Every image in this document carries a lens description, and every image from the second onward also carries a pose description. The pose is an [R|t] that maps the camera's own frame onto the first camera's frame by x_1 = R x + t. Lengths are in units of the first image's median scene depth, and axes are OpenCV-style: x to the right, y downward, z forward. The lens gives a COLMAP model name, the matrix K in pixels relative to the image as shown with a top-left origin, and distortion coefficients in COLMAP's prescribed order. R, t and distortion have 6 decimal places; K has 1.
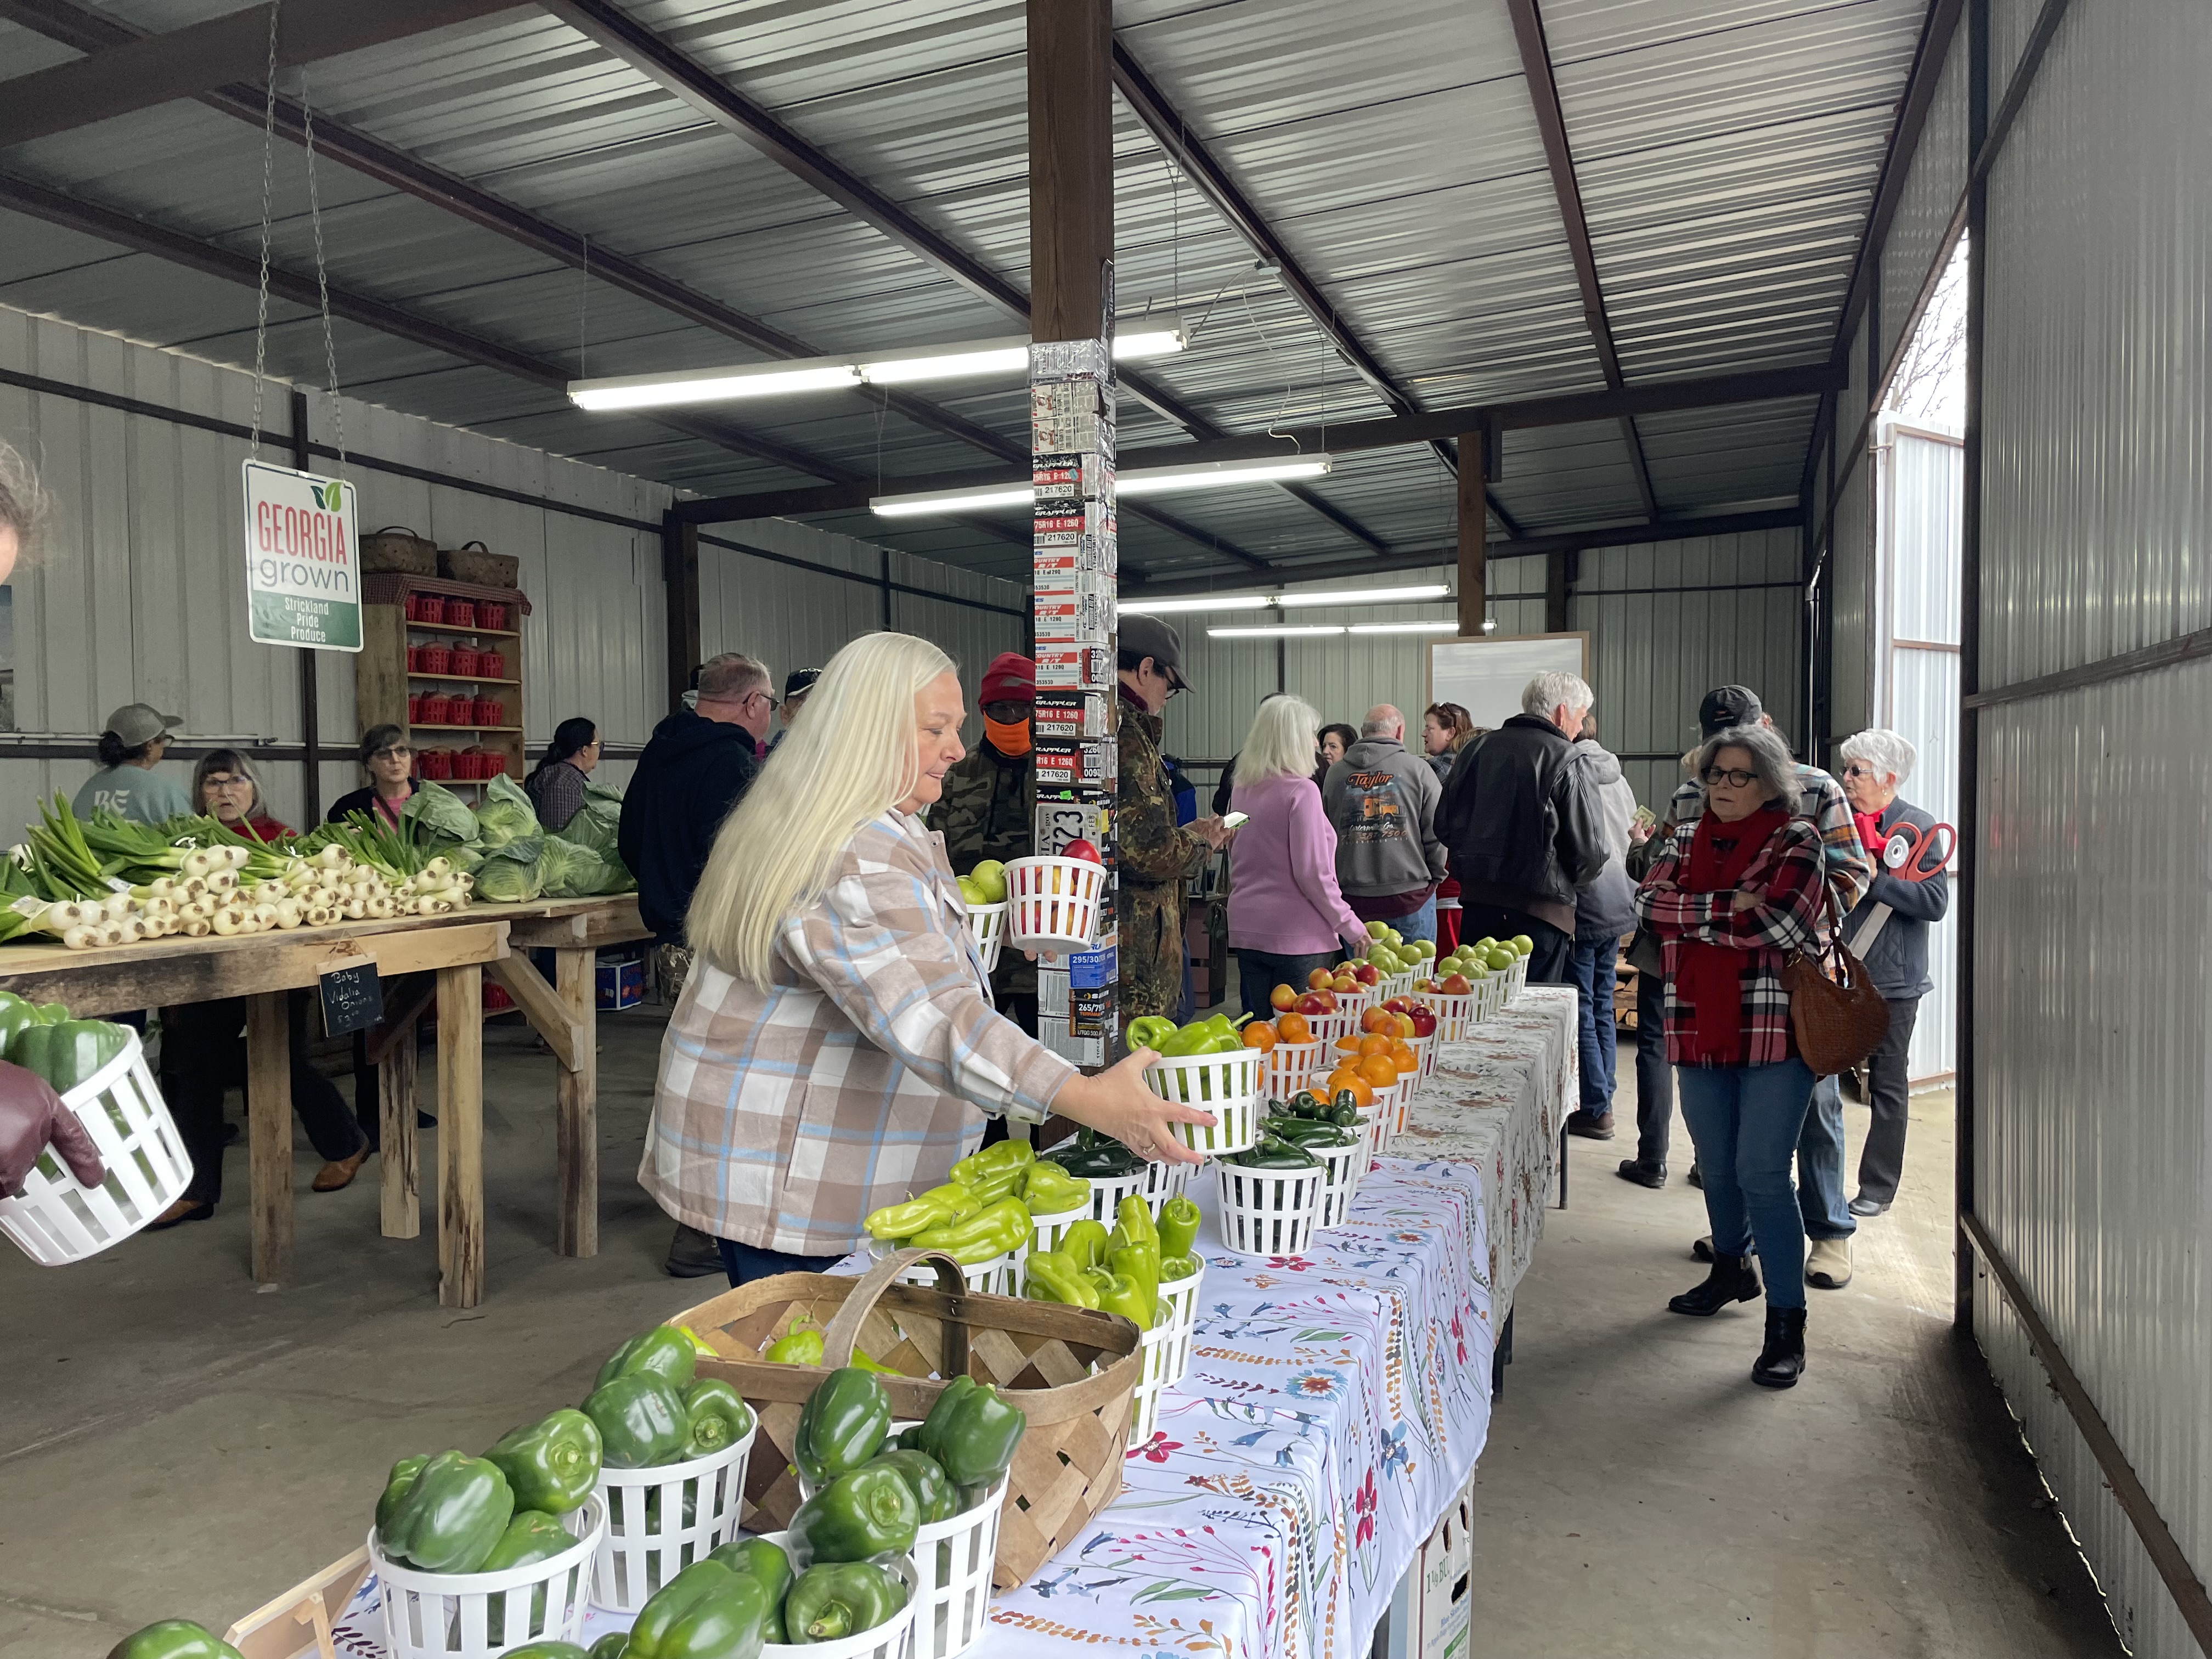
lens RADIAL K [[1665.0, 0, 1107.8], [0, 1665.0, 835.3], [0, 0, 1]] dist [0.012186, -0.004933]
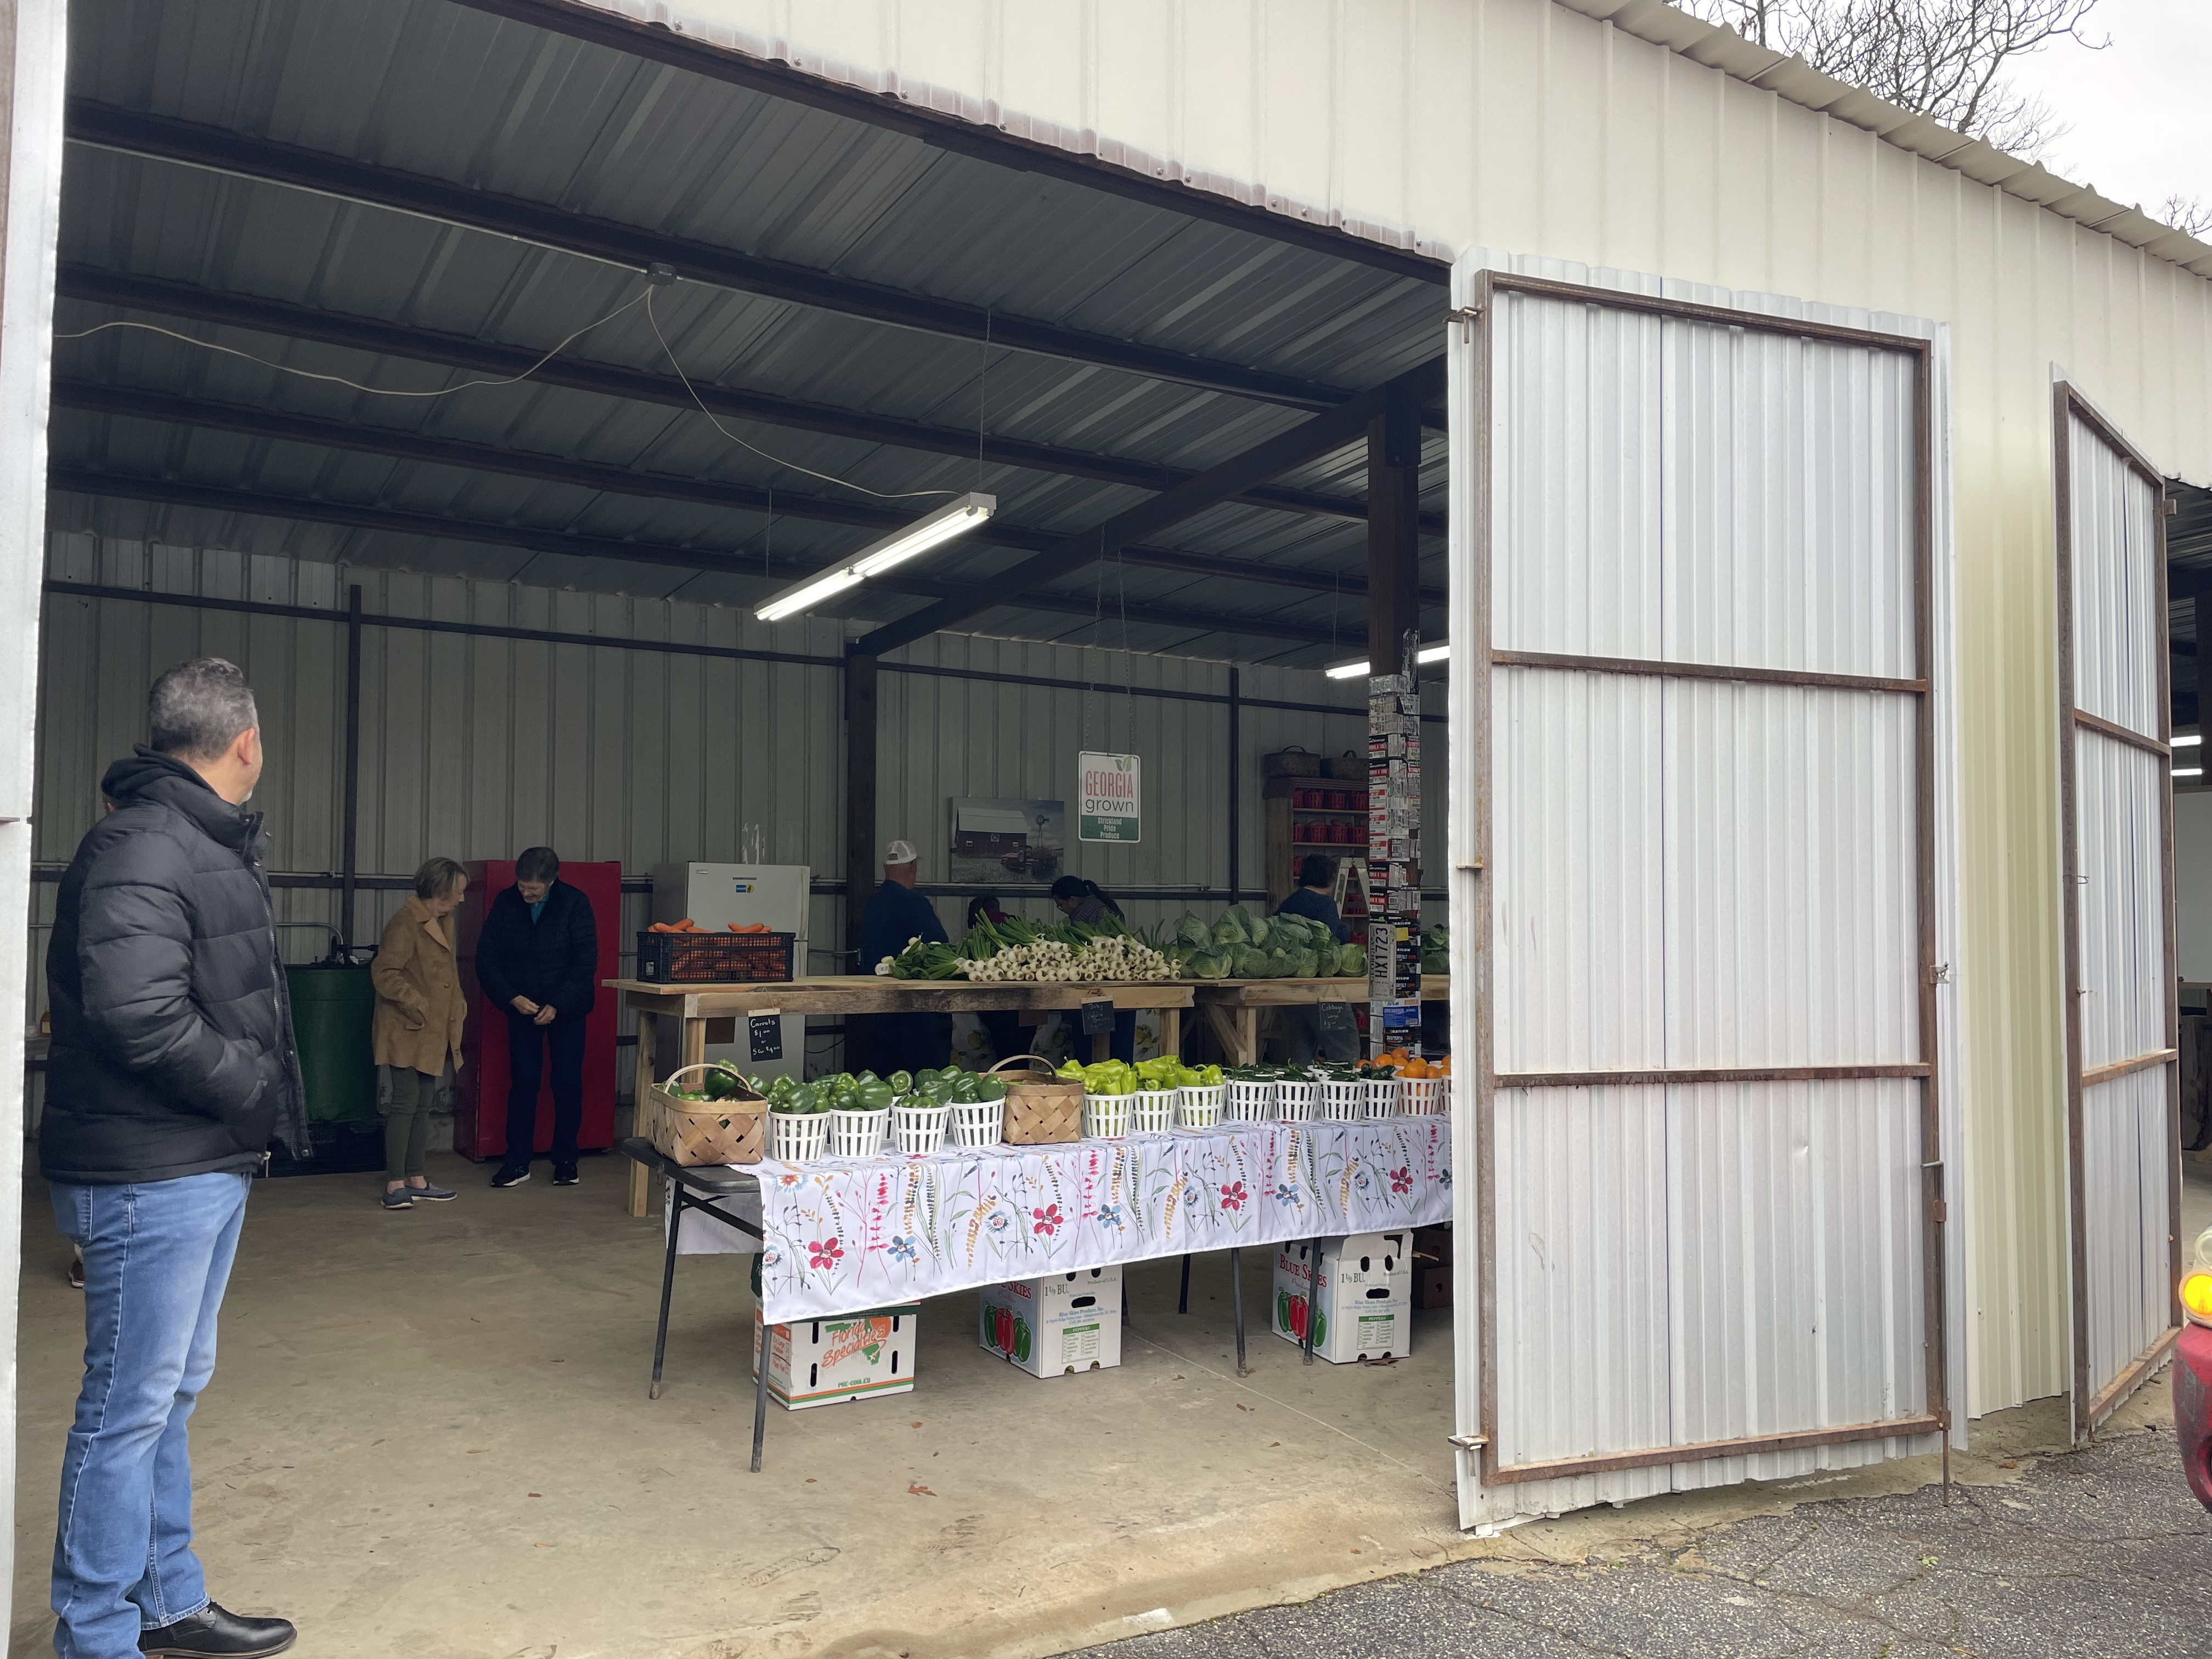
lens RADIAL K [[1665.0, 0, 1104.4], [0, 1665.0, 833.3], [0, 0, 1]] dist [0.012186, -0.004933]
pose [[0.774271, -0.021914, -0.632474, 0.844622], [-0.033168, 0.996622, -0.075135, 0.027688], [0.631984, 0.079153, 0.770929, -0.570814]]
